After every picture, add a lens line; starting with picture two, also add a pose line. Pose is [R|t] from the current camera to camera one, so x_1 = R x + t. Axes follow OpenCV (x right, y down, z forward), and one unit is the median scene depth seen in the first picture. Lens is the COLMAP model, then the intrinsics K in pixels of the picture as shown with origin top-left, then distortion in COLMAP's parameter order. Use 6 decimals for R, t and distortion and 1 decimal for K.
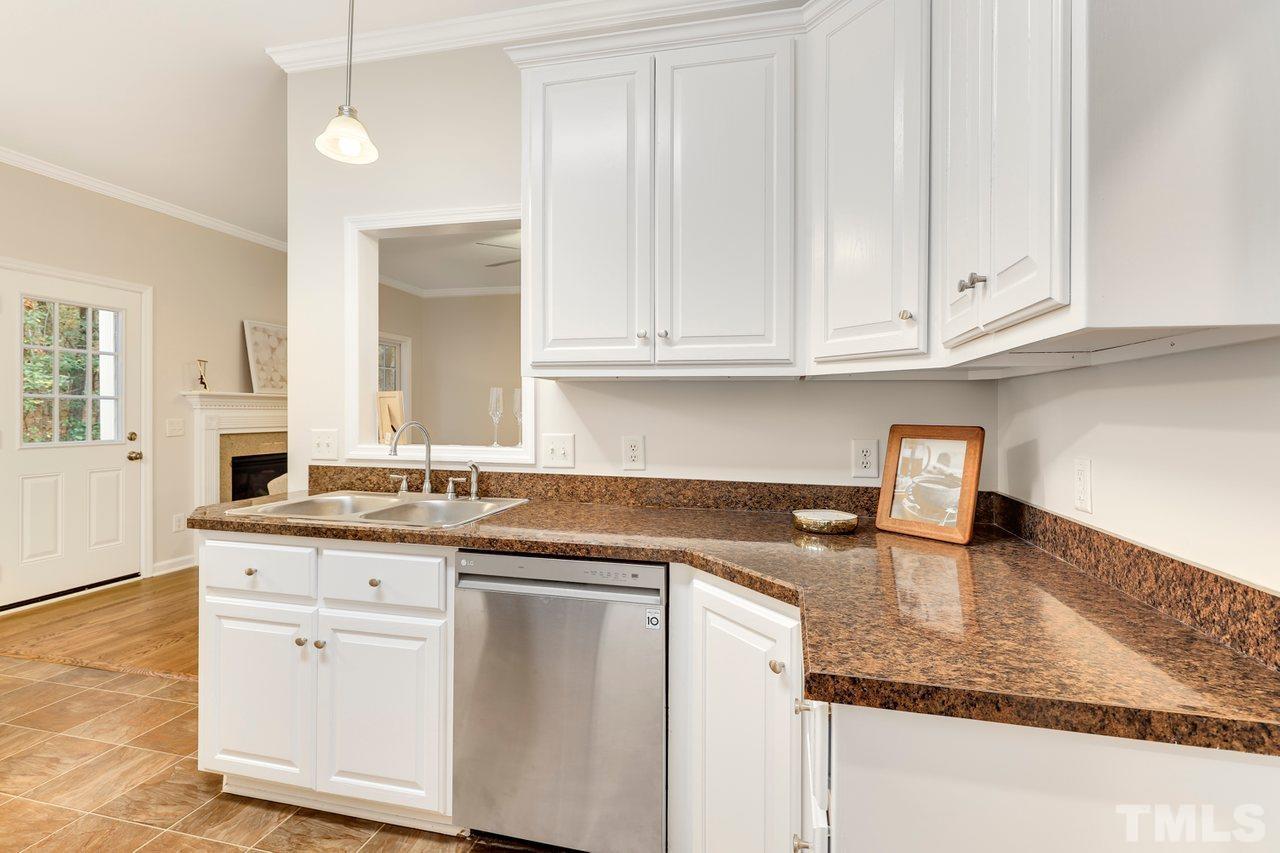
lens RADIAL K [[594.8, 0, 651.8], [0, 594.8, 428.5], [0, 0, 1]] dist [0.001084, 0.000070]
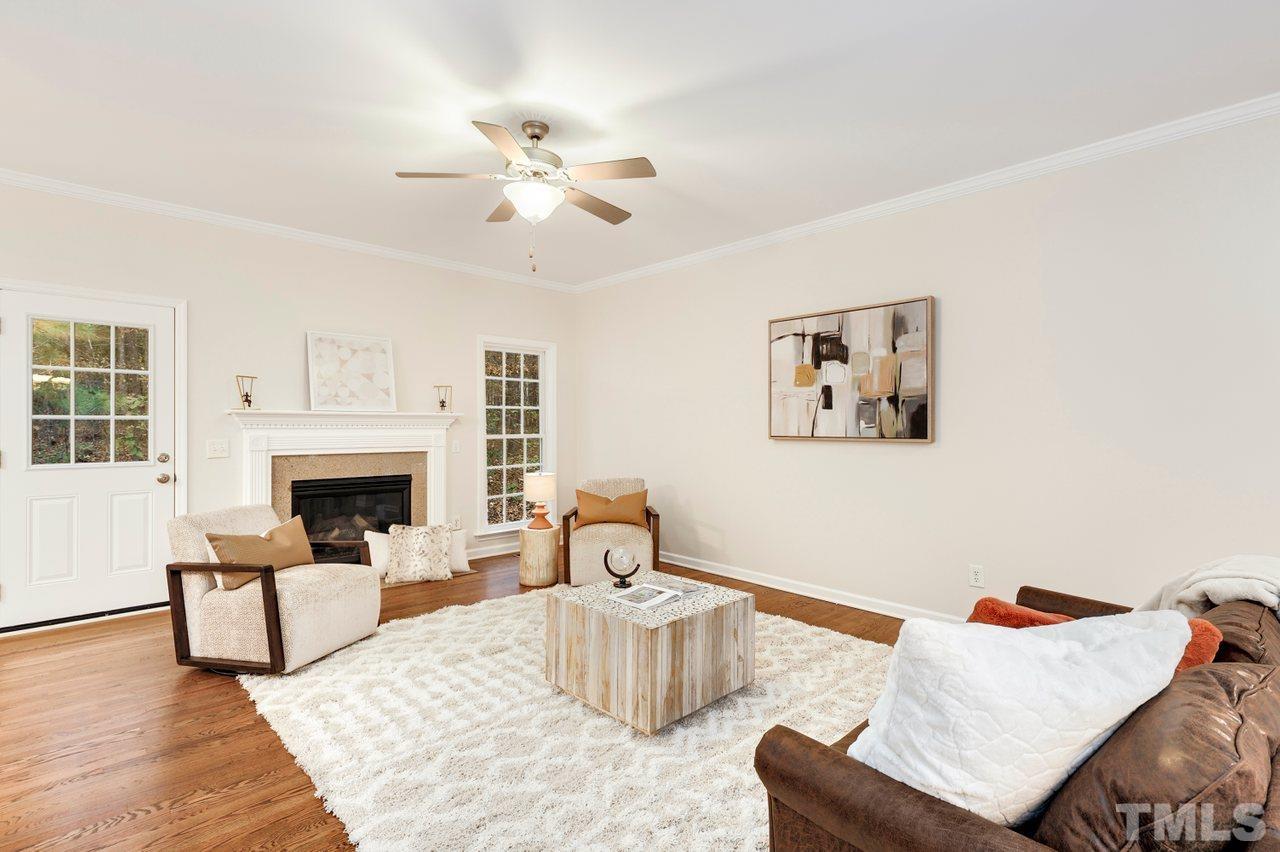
lens RADIAL K [[594.8, 0, 651.8], [0, 594.8, 428.0], [0, 0, 1]] dist [0.001084, 0.000070]
pose [[0.833220, -0.001386, -0.552940, 0.287542], [-0.012060, 0.999713, -0.020680, -0.022851], [0.552810, 0.023900, 0.832965, 0.588126]]
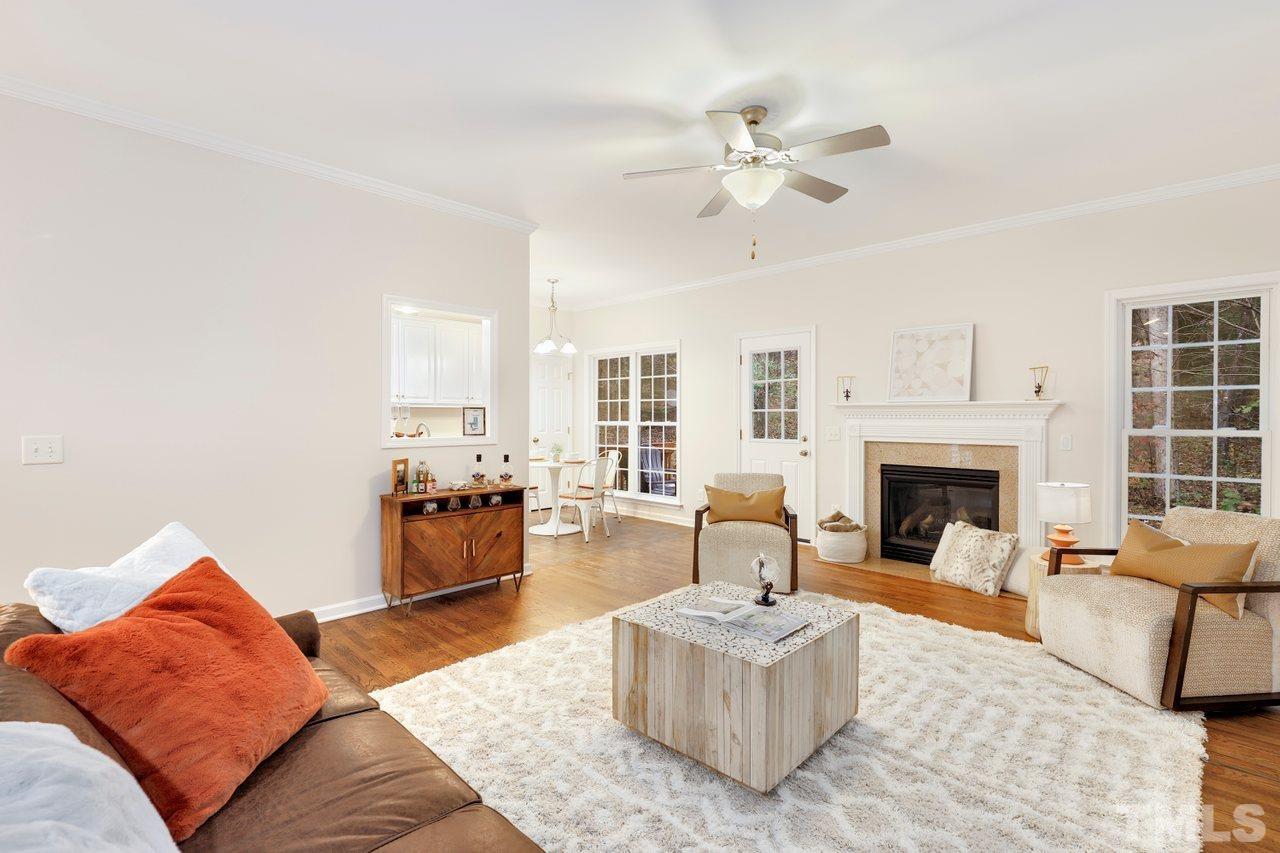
lens RADIAL K [[585.6, 0, 658.0], [0, 585.6, 421.8], [0, 0, 1]] dist [0.001132, 0.000088]
pose [[-0.505906, 0.005779, -0.862569, 0.421049], [-0.024683, 0.999471, 0.021173, -0.041841], [0.862235, 0.032003, -0.505496, 1.283582]]
